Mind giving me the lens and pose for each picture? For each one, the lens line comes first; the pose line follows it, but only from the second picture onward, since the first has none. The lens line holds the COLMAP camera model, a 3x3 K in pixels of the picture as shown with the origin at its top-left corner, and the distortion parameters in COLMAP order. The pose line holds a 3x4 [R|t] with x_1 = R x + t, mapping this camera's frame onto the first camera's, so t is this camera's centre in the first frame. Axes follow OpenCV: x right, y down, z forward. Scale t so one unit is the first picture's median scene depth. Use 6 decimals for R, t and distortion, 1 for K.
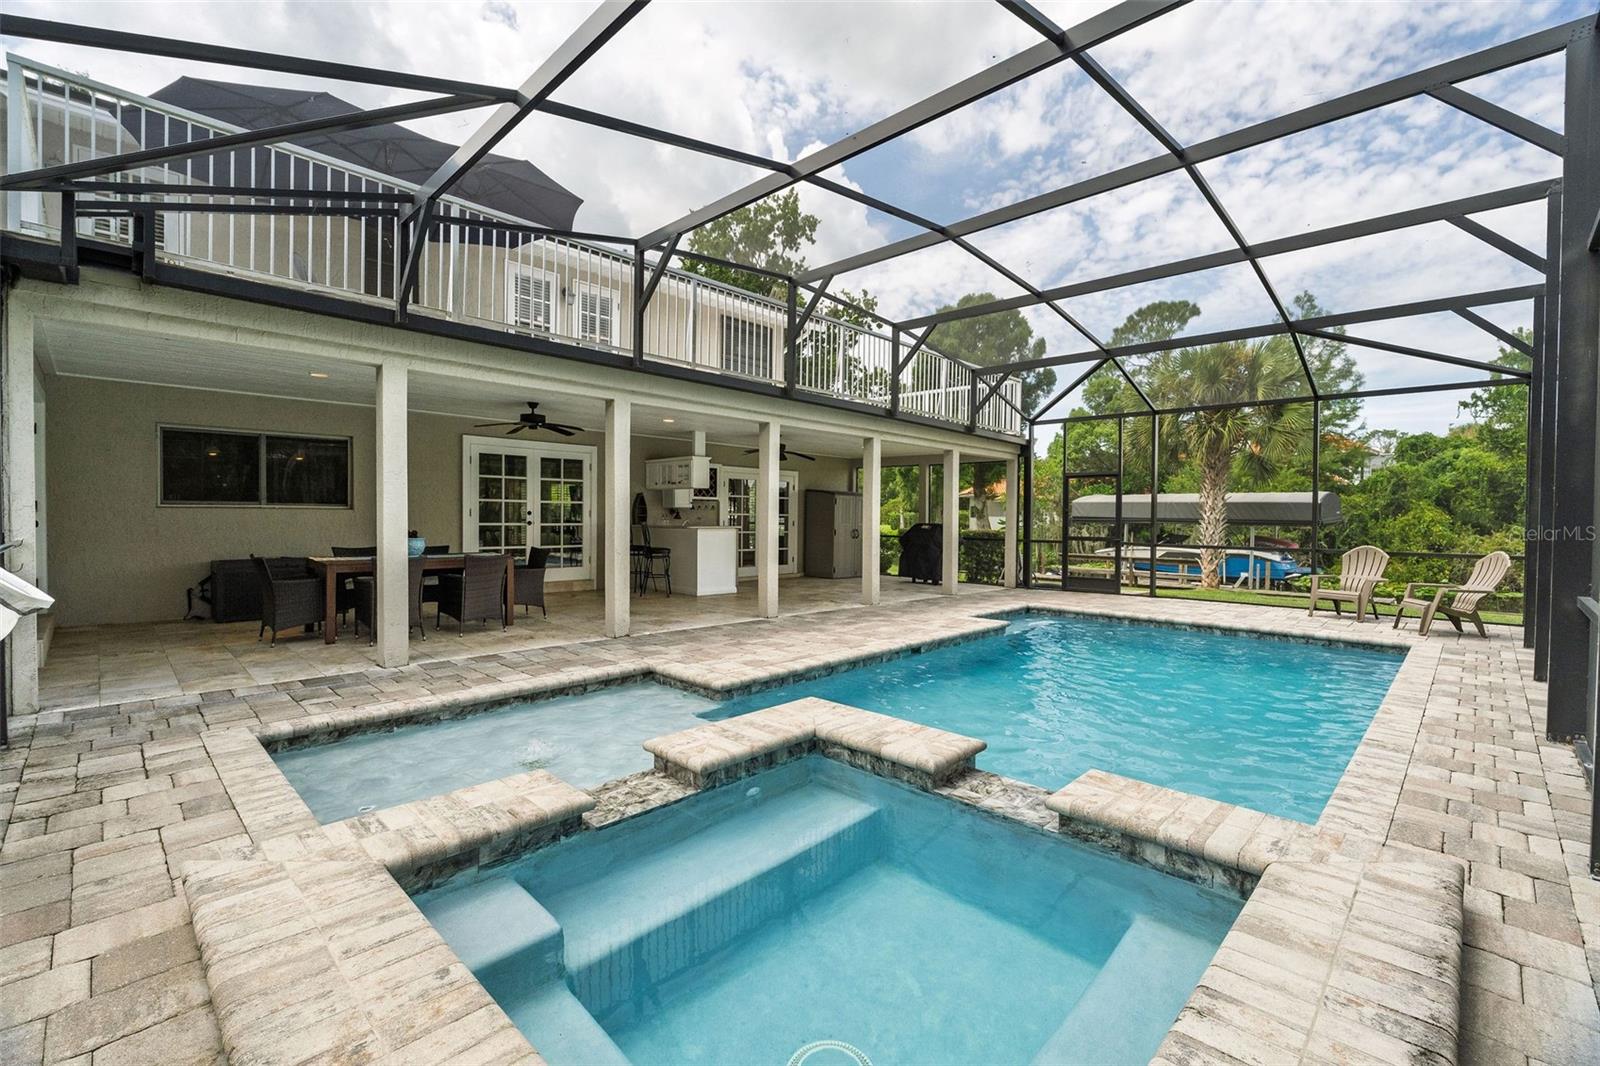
lens RADIAL K [[699.5, 0, 806.8], [0, 699.5, 532.9], [0, 0, 1]] dist [0.002039, -0.000587]
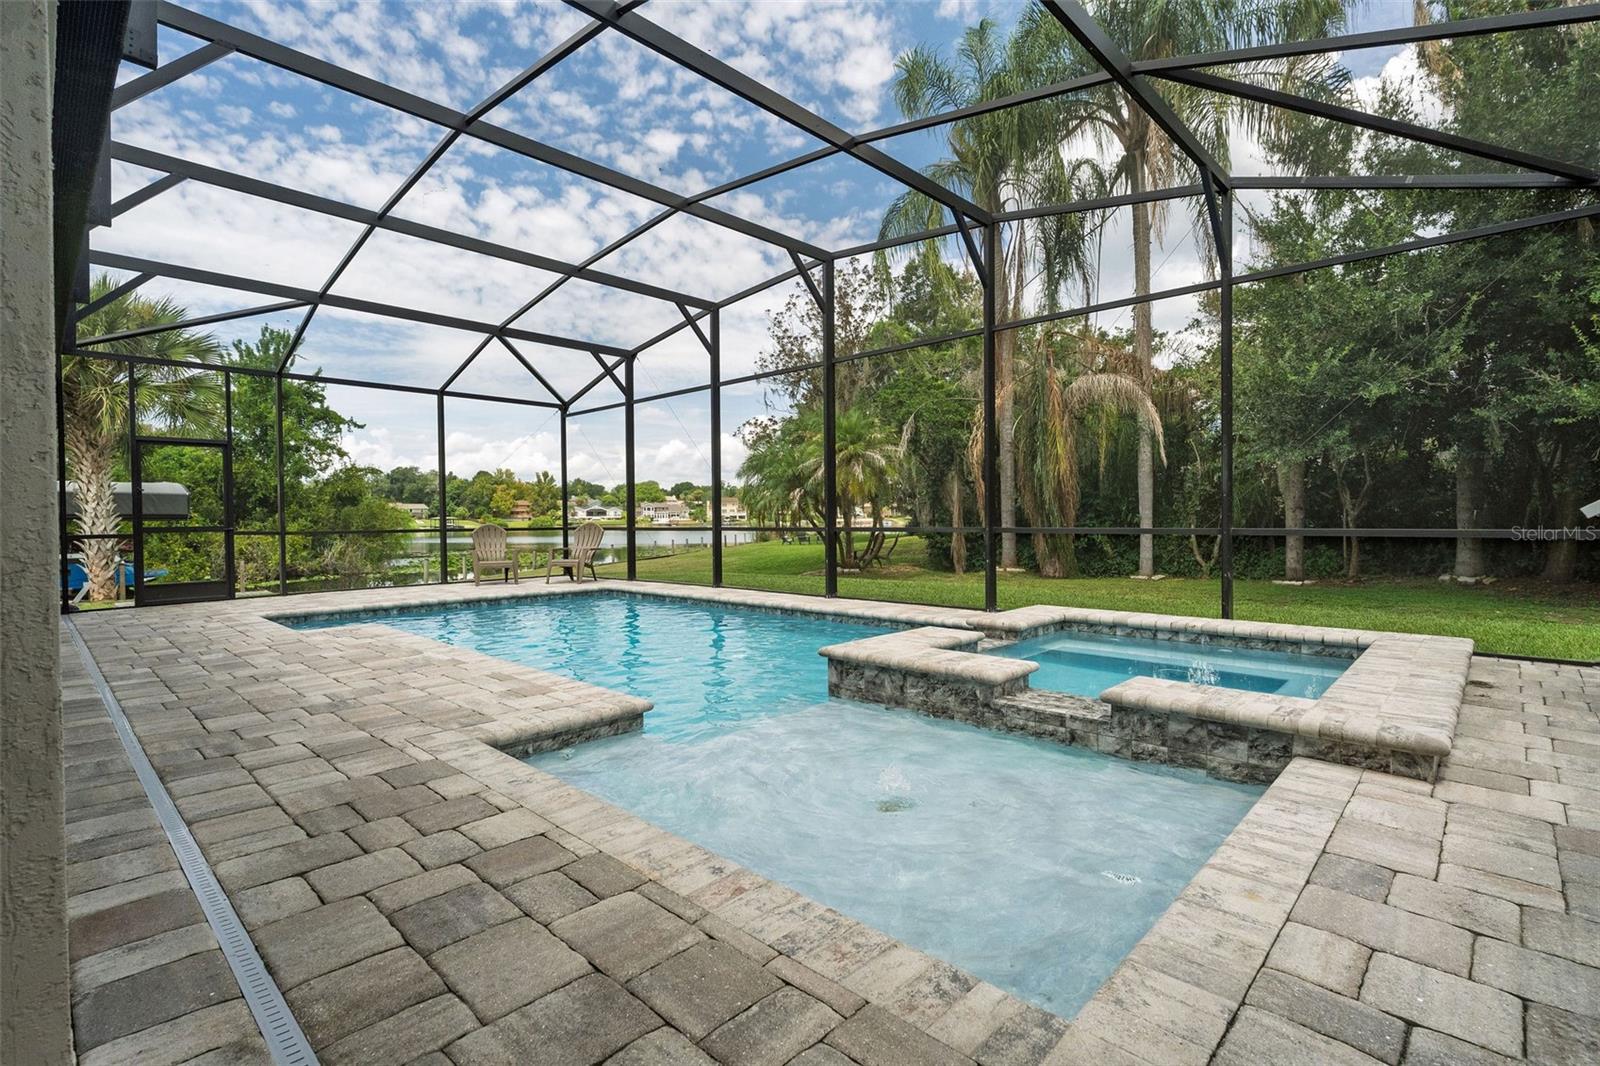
lens RADIAL K [[745.3, 0, 801.1], [0, 745.3, 529.4], [0, 0, 1]] dist [-0.003392, -0.000298]
pose [[-0.015183, -0.023941, 0.999598, -0.313209], [0.038967, 0.998940, 0.024518, 0.012088], [-0.999125, 0.039324, -0.014234, 0.311062]]
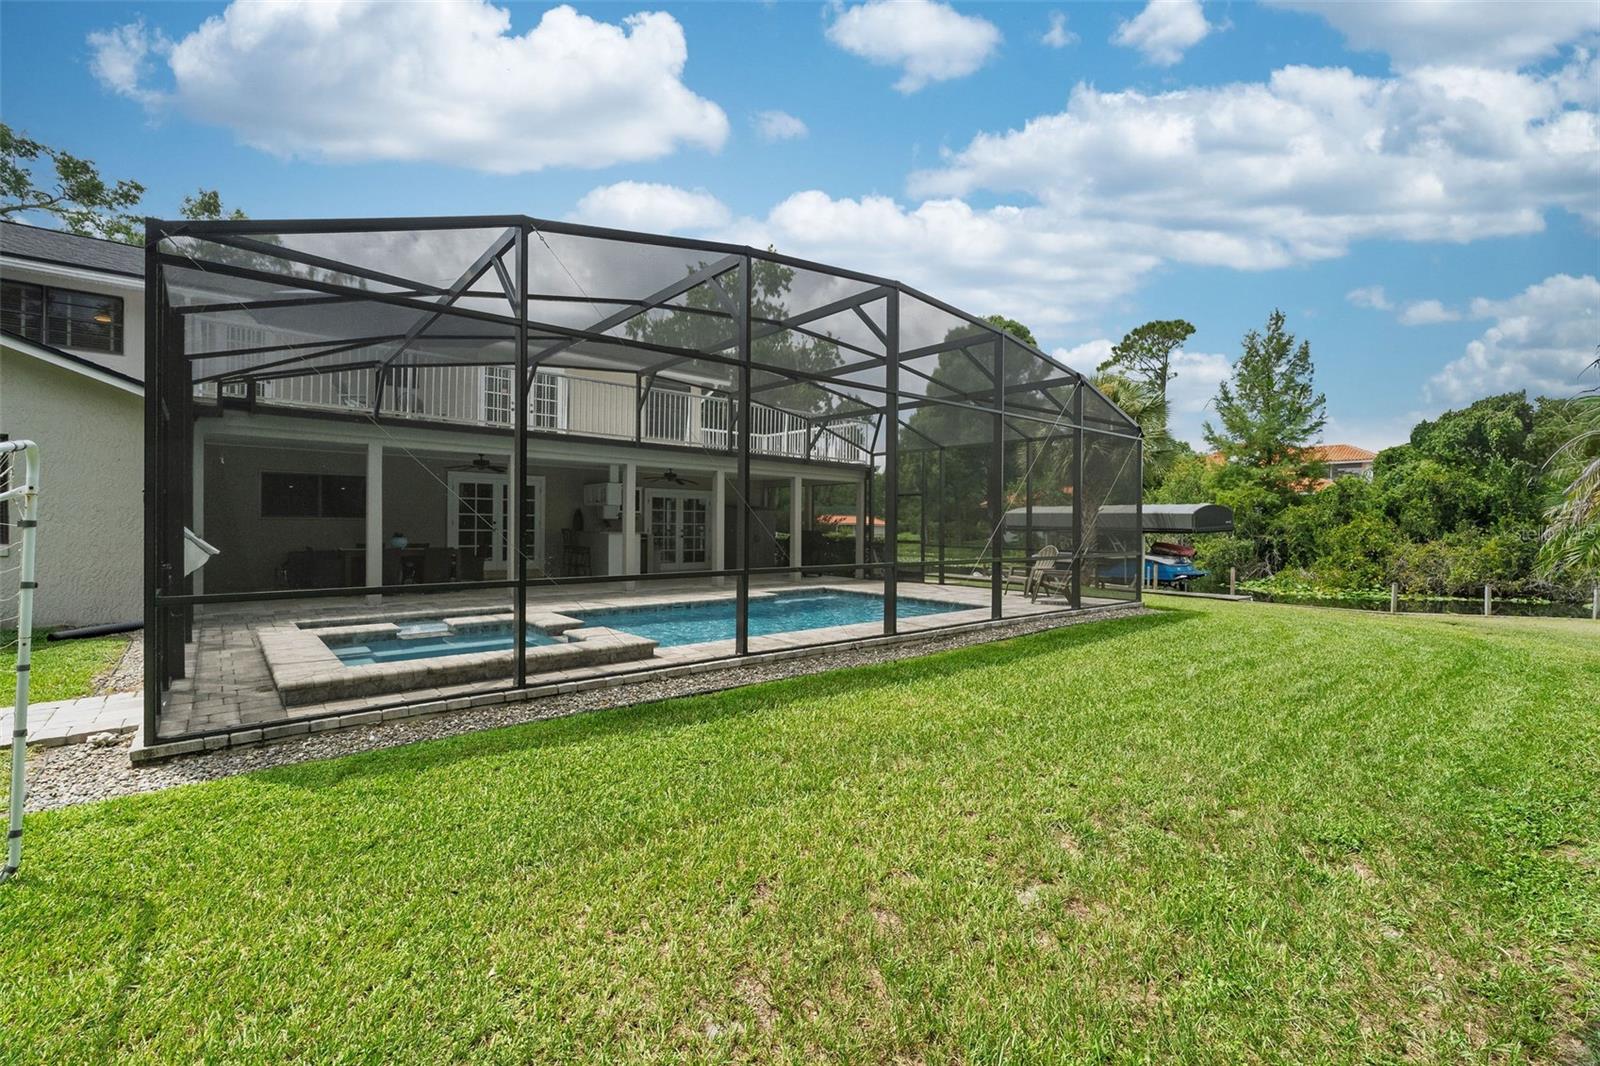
lens RADIAL K [[699.5, 0, 804.6], [0, 699.5, 527.9], [0, 0, 1]] dist [0.002039, -0.000587]
pose [[0.996112, -0.002778, -0.088053, 0.216674], [0.000620, 0.999699, -0.024529, 0.010012], [0.088095, 0.024379, 0.995814, -0.227407]]
